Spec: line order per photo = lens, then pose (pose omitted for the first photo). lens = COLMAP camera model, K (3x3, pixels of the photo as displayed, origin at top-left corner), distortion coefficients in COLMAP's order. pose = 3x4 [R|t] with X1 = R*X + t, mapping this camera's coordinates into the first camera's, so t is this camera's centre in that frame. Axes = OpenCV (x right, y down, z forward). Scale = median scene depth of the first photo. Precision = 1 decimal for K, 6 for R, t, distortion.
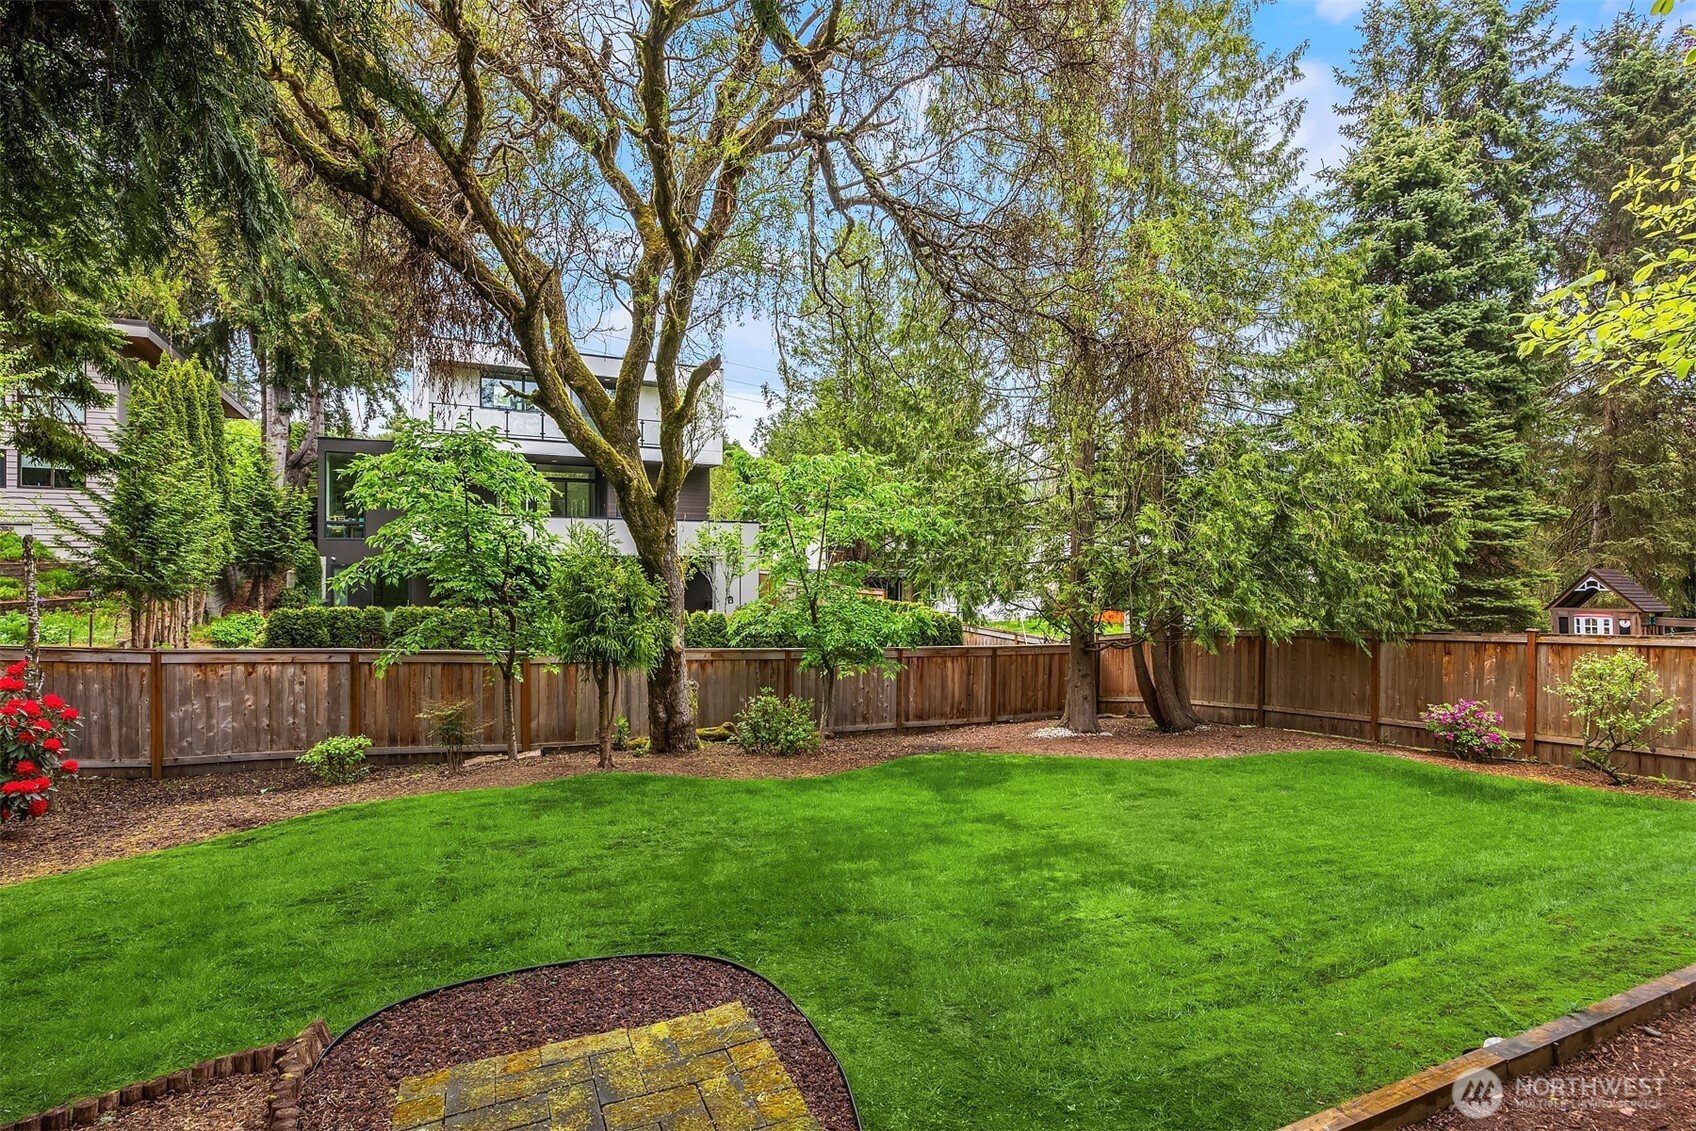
lens RADIAL K [[838.8, 0, 851.3], [0, 838.8, 563.3], [0, 0, 1]] dist [-0.003575, -0.000492]
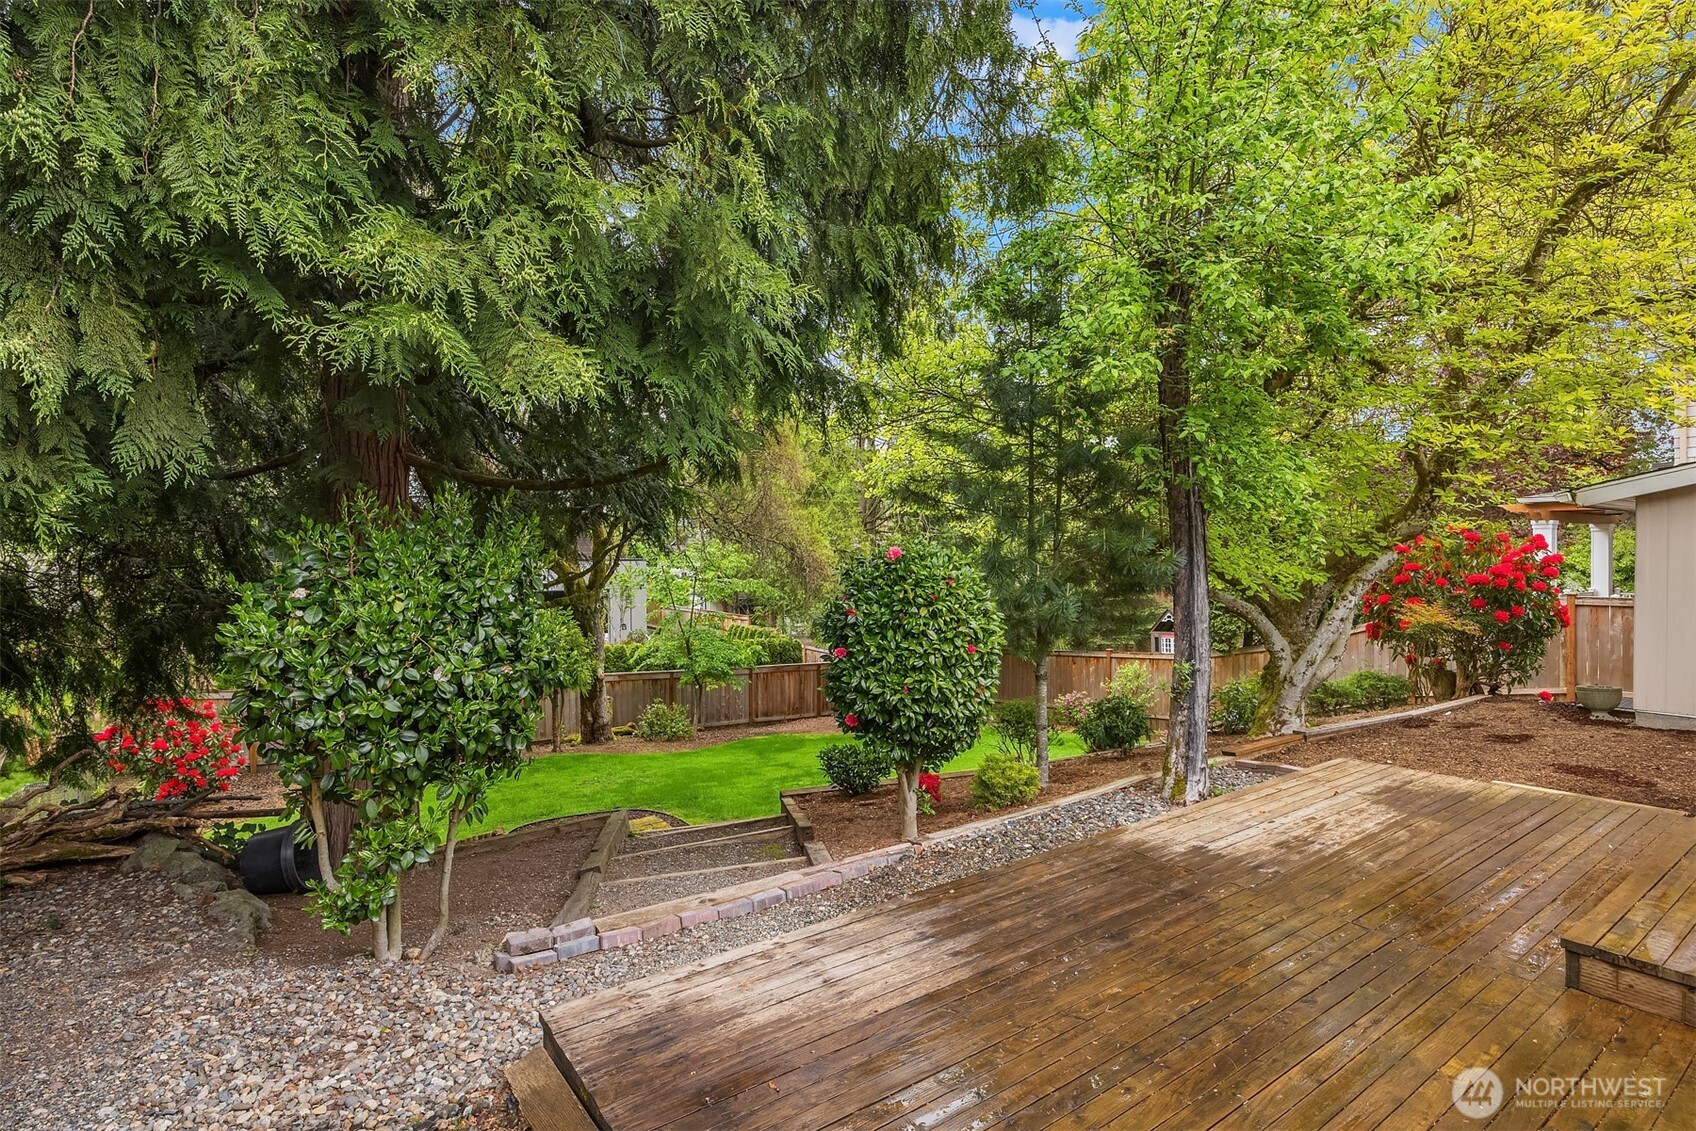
lens RADIAL K [[838.8, 0, 850.8], [0, 838.8, 561.8], [0, 0, 1]] dist [-0.003575, -0.000492]
pose [[0.990859, -0.014615, 0.134105, 0.049049], [0.015048, 0.999884, -0.002214, -0.097561], [-0.134057, 0.004212, 0.990965, -0.594226]]
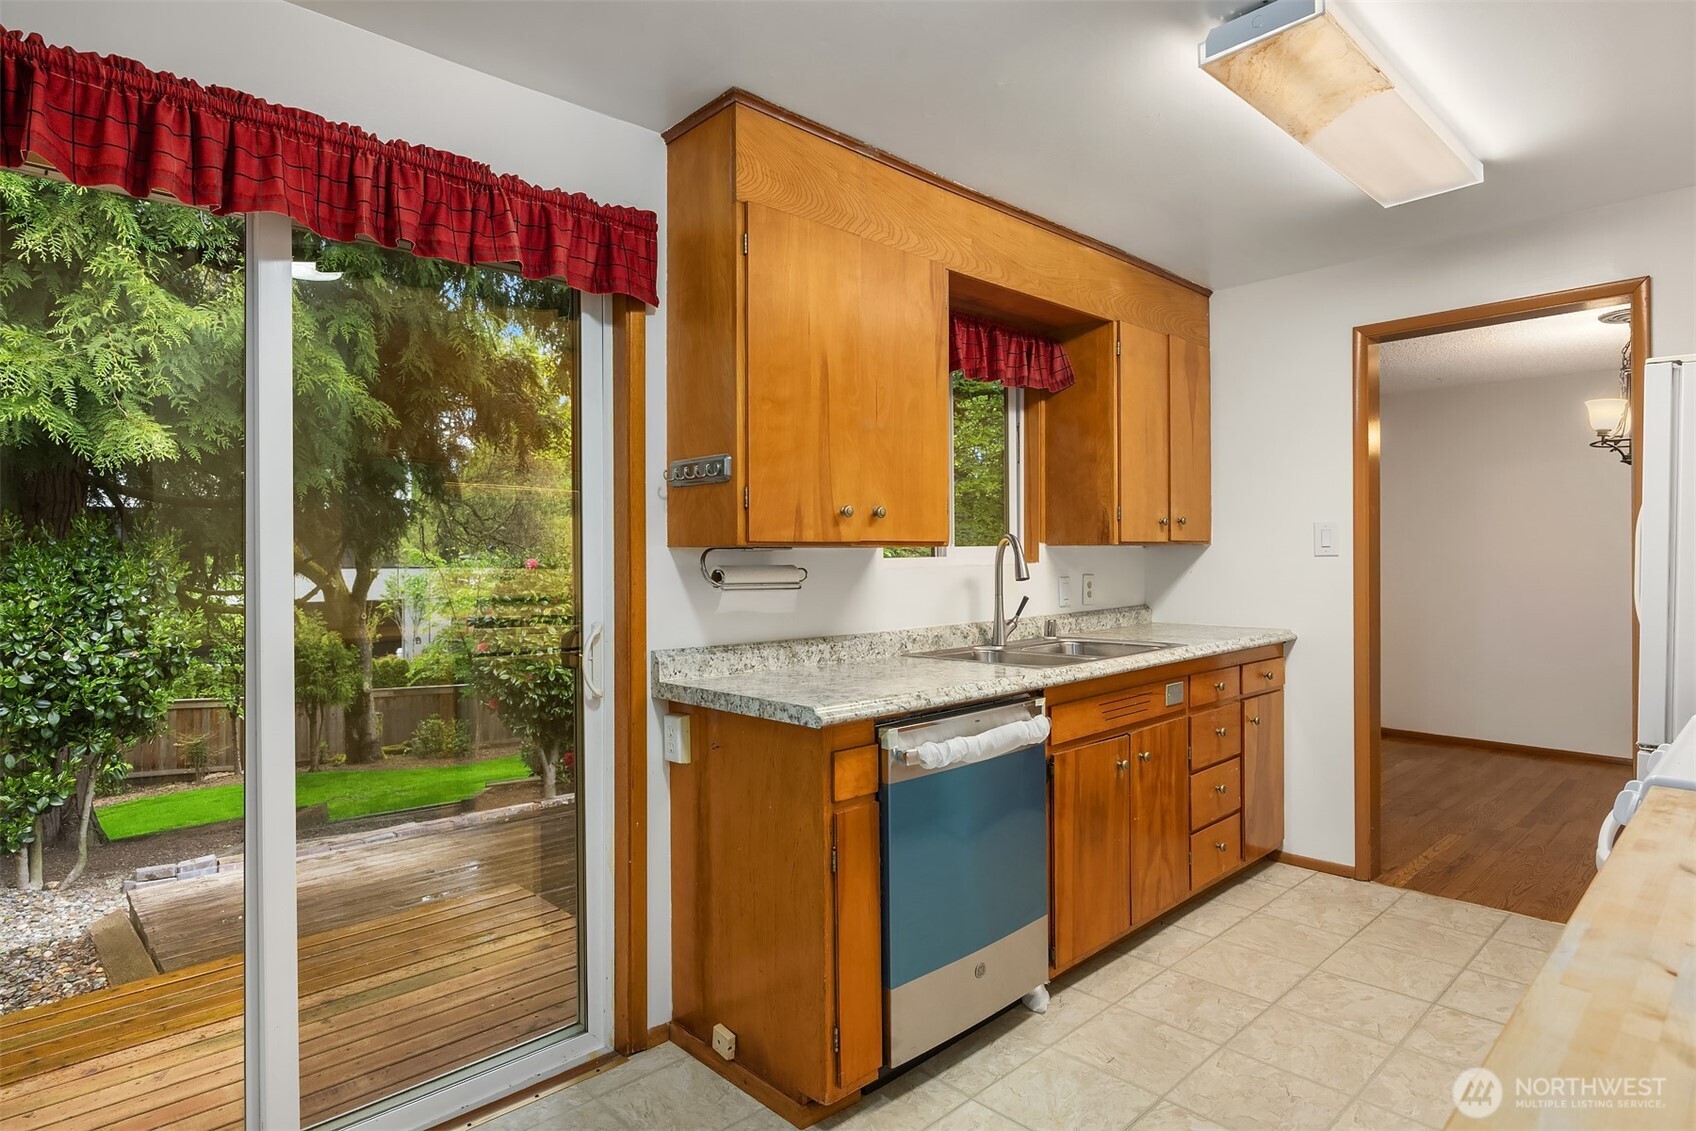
lens RADIAL K [[919.4, 0, 844.2], [0, 919.4, 548.6], [0, 0, 1]] dist [-0.000799, 0.000953]
pose [[0.962486, -0.006695, 0.271250, 0.158370], [0.013405, 0.999648, -0.022891, -0.096237], [-0.271002, 0.025668, 0.962237, -0.764771]]
